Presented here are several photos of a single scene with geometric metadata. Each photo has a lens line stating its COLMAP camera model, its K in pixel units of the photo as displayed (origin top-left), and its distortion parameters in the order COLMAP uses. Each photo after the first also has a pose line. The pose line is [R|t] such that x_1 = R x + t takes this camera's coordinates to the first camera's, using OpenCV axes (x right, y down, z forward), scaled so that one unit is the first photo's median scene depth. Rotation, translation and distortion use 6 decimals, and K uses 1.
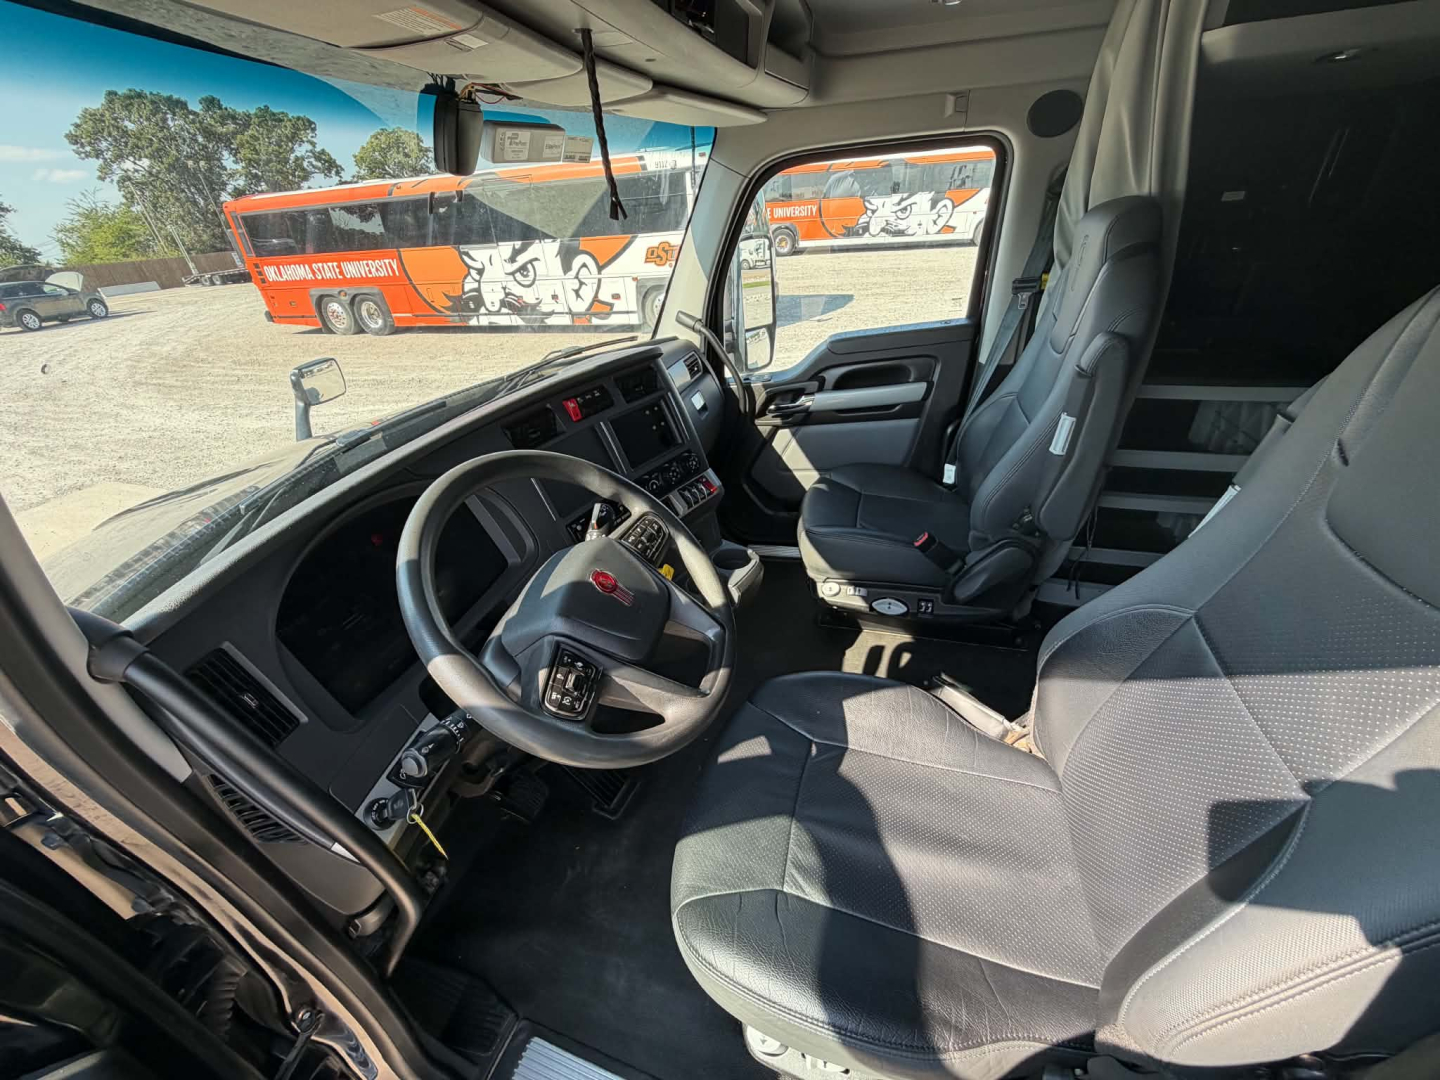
lens RADIAL K [[574.8, 0, 714.4], [0, 574.8, 534.6], [0, 0, 1]] dist [0.002751, 0.000150]
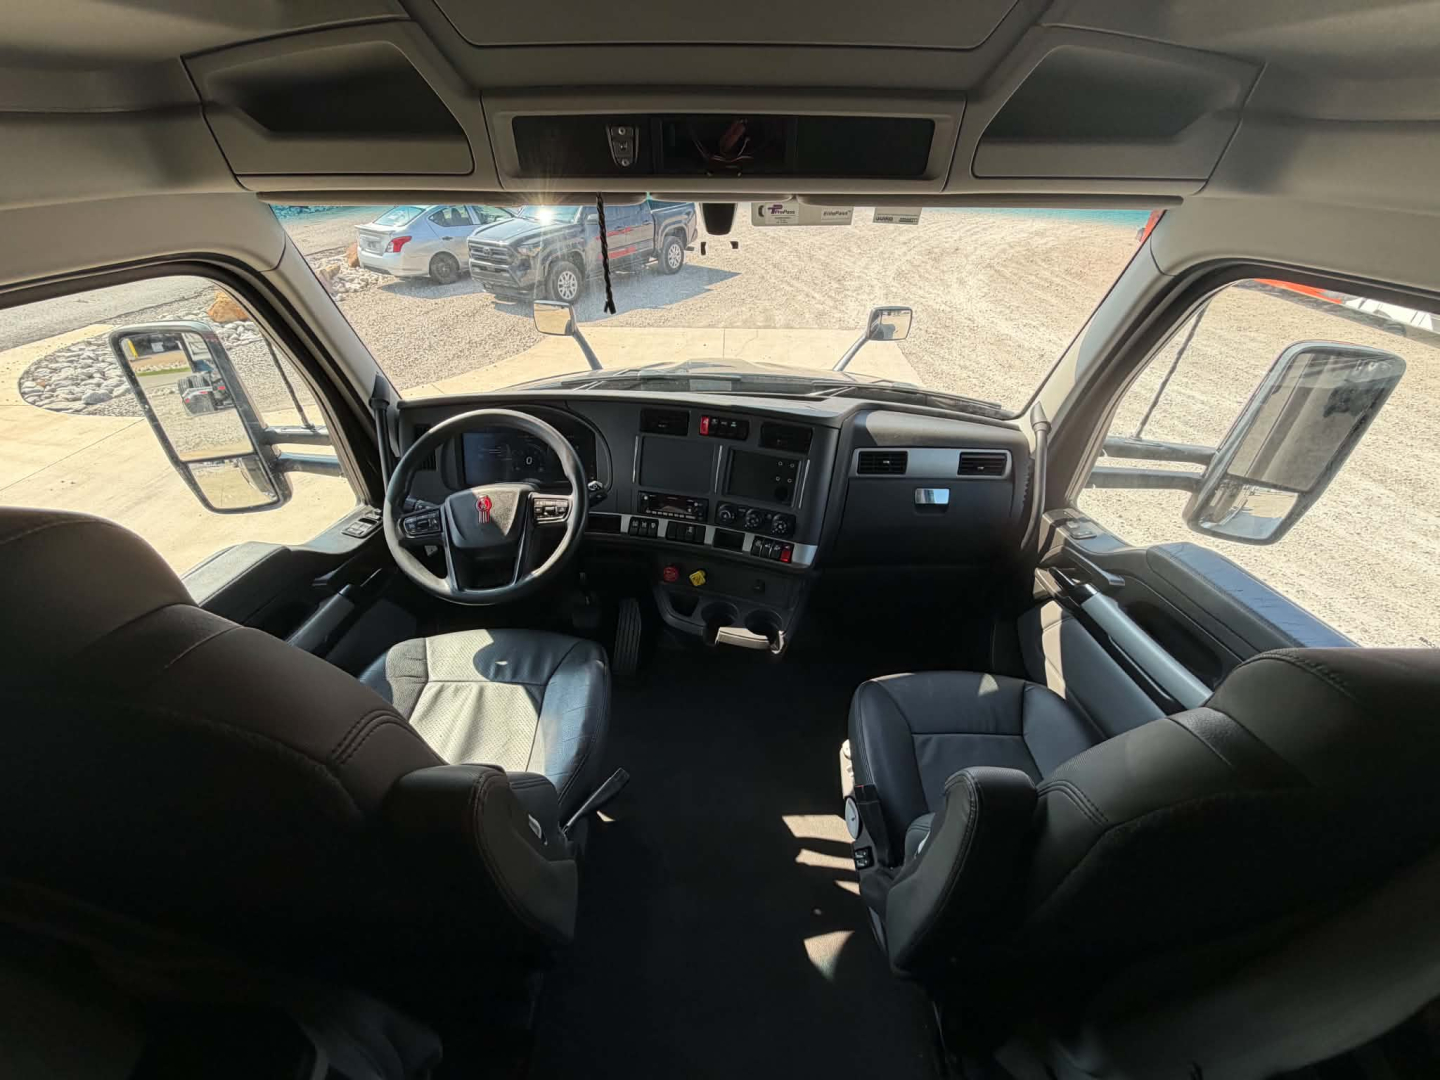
lens RADIAL K [[574.8, 0, 714.4], [0, 574.8, 534.6], [0, 0, 1]] dist [0.002751, 0.000150]
pose [[0.281935, 0.610998, -0.739726, 0.502093], [-0.509152, 0.748762, 0.424405, -0.350481], [0.813189, 0.256978, 0.522193, 0.255804]]
